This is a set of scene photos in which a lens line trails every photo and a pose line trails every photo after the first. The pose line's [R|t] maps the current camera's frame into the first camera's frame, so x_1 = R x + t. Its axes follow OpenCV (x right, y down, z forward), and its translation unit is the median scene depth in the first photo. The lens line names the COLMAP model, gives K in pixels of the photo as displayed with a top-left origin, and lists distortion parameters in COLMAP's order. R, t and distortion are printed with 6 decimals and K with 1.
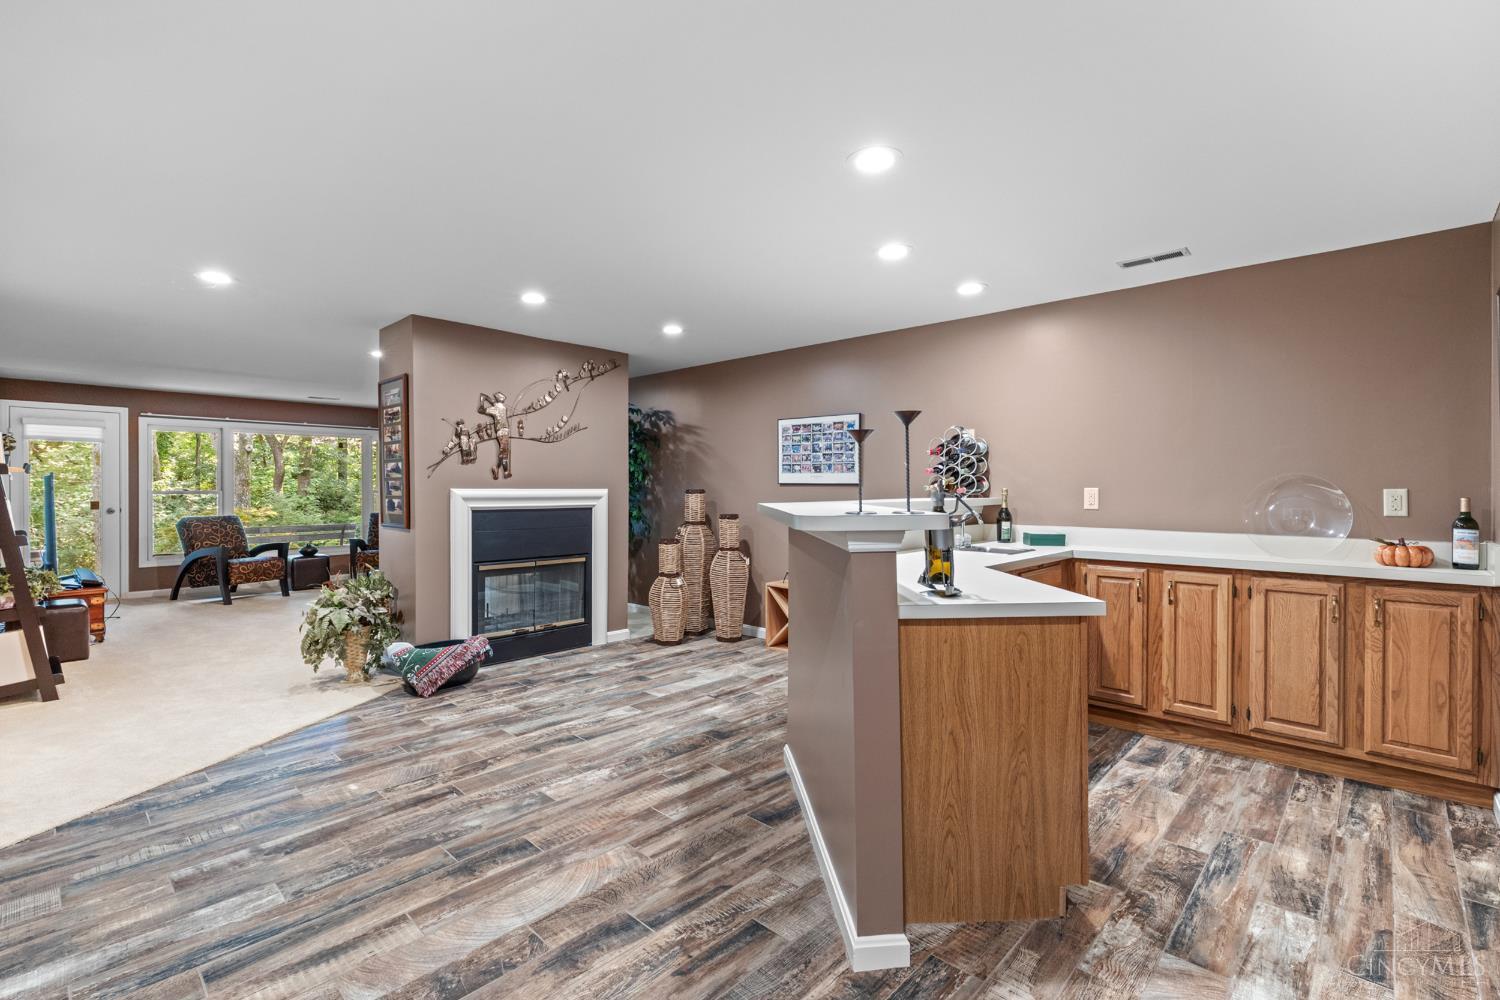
lens RADIAL K [[676.7, 0, 743.5], [0, 676.7, 493.6], [0, 0, 1]] dist [0.003102, 0.000390]
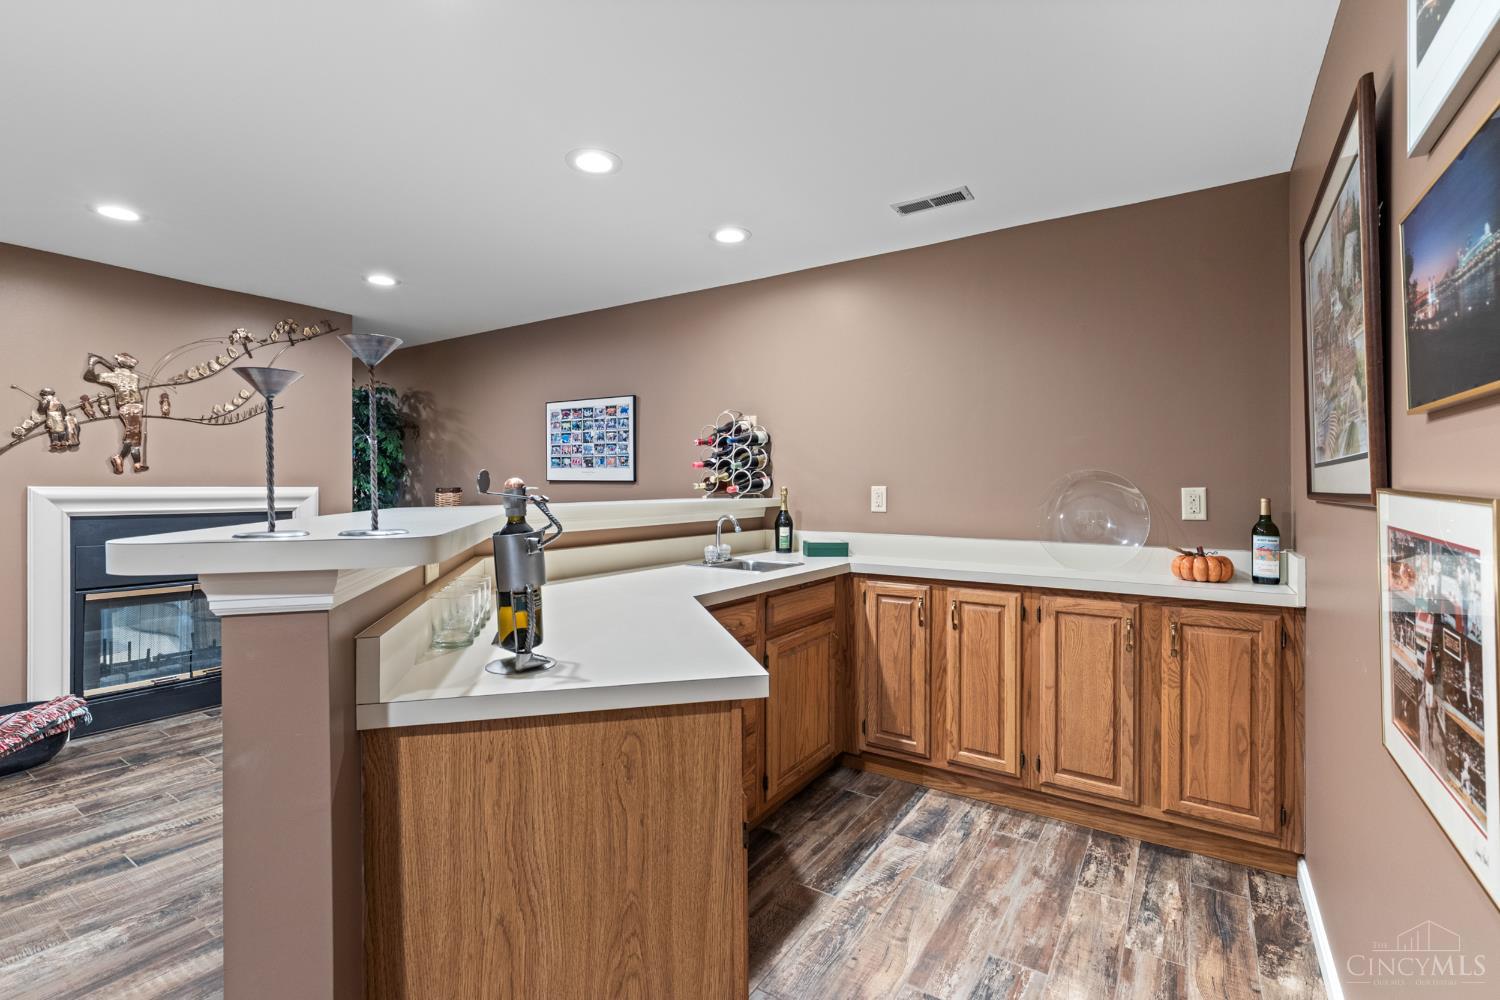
lens RADIAL K [[676.7, 0, 746.9], [0, 676.7, 487.5], [0, 0, 1]] dist [0.003102, 0.000390]
pose [[0.985092, 0.000611, 0.172027, 0.277909], [0.000440, 0.999981, -0.006074, -0.002208], [-0.172027, 0.006059, 0.985074, 0.275422]]
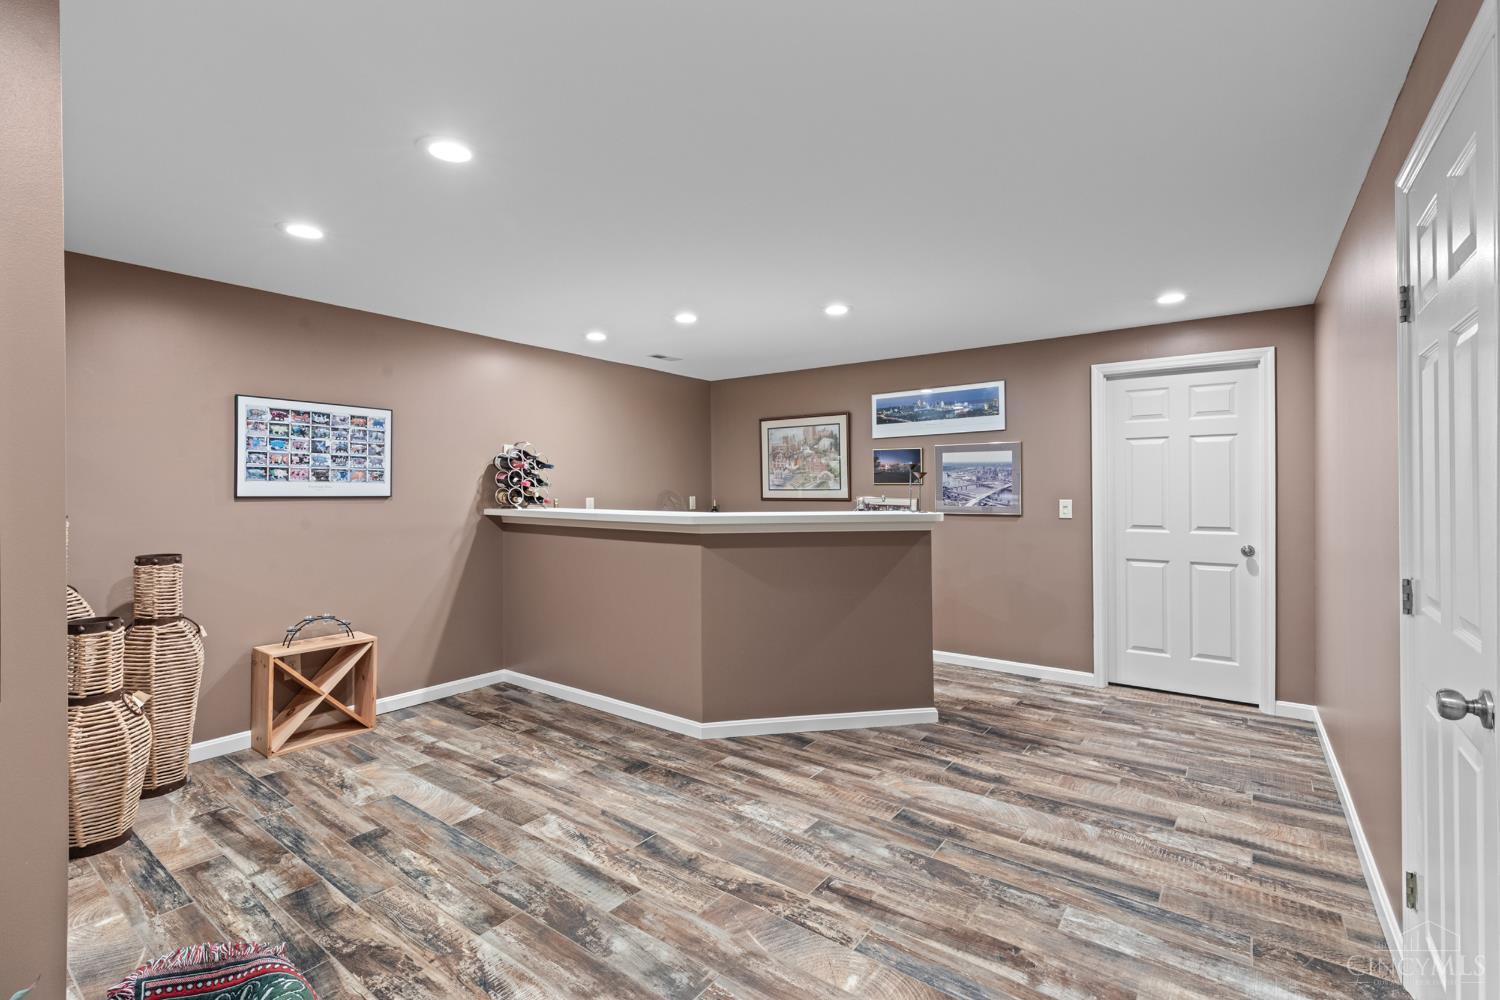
lens RADIAL K [[676.7, 0, 742.0], [0, 676.7, 488.8], [0, 0, 1]] dist [0.003102, 0.000390]
pose [[-0.119673, -0.002924, 0.992809, -1.162956], [0.012175, 0.999916, 0.004413, -0.036531], [-0.992739, 0.012616, -0.119628, 1.138760]]
